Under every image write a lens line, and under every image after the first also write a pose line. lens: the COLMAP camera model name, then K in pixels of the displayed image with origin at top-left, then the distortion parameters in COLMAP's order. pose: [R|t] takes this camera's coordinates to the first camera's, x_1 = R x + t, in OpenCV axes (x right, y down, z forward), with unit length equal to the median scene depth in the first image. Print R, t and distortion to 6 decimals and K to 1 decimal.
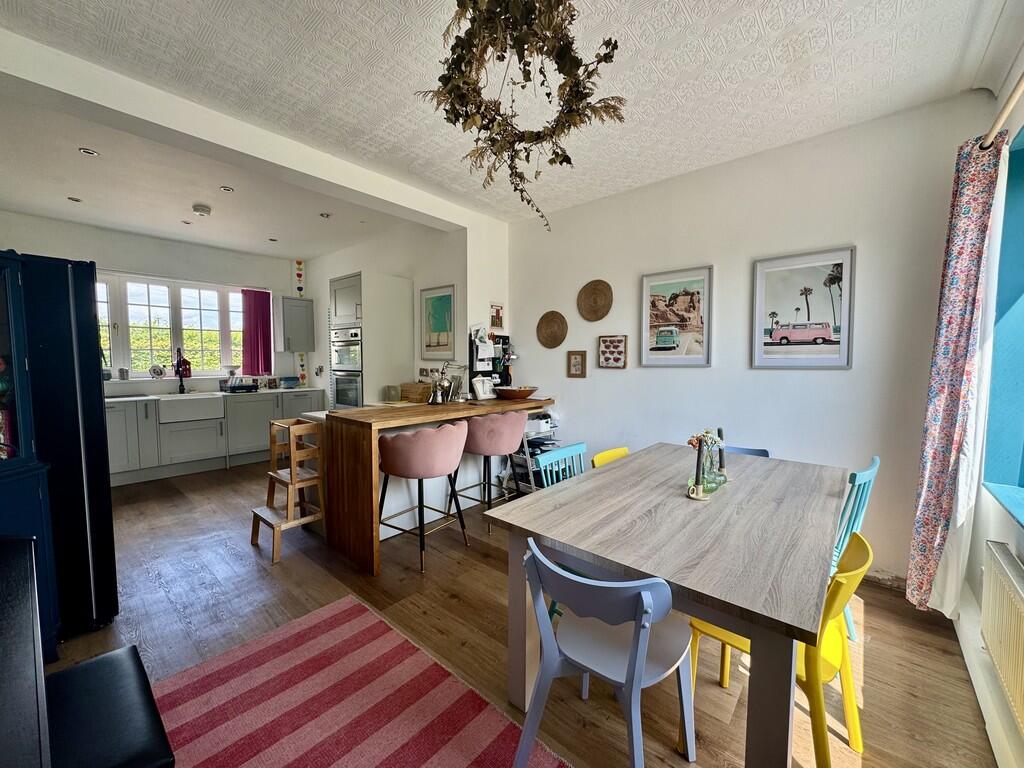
lens RADIAL K [[412.2, 0, 512.0], [0, 412.2, 384.0], [0, 0, 1]] dist [-0.000445, 0.012283]
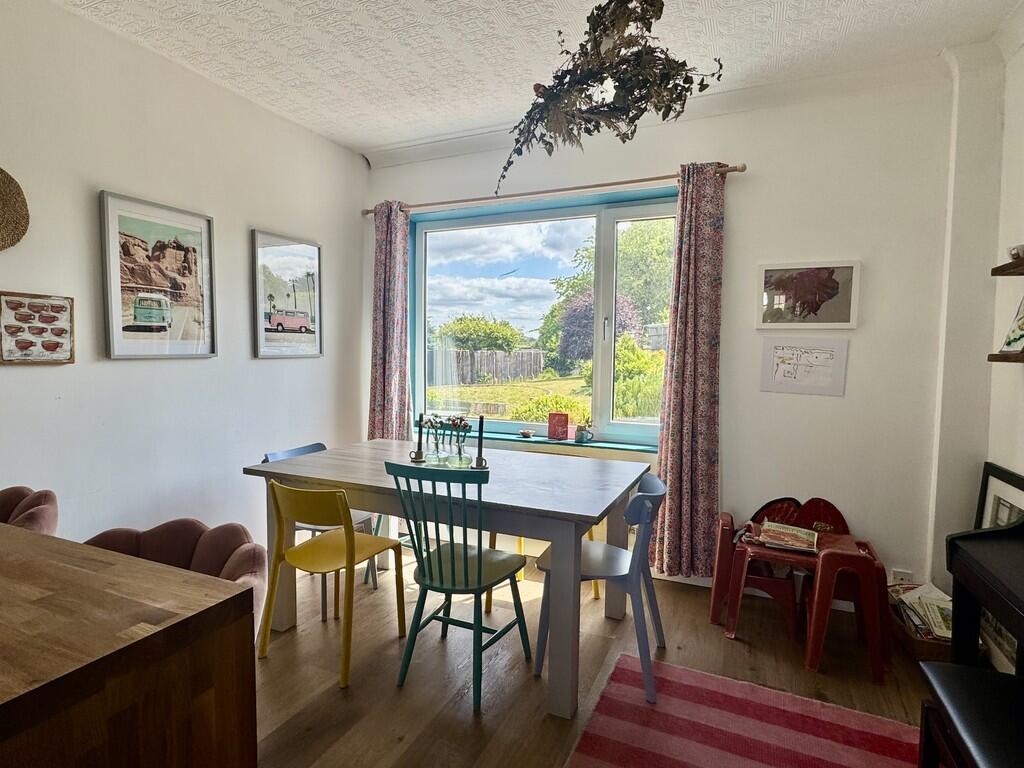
lens RADIAL K [[530.8, 0, 512.0], [0, 530.8, 384.0], [0, 0, 1]] dist [-0.000517, -0.000182]
pose [[-0.283067, -0.065446, 0.956864, -0.547555], [0.047013, 0.995523, 0.081998, -0.045284], [-0.957947, 0.068197, -0.278723, 0.735694]]
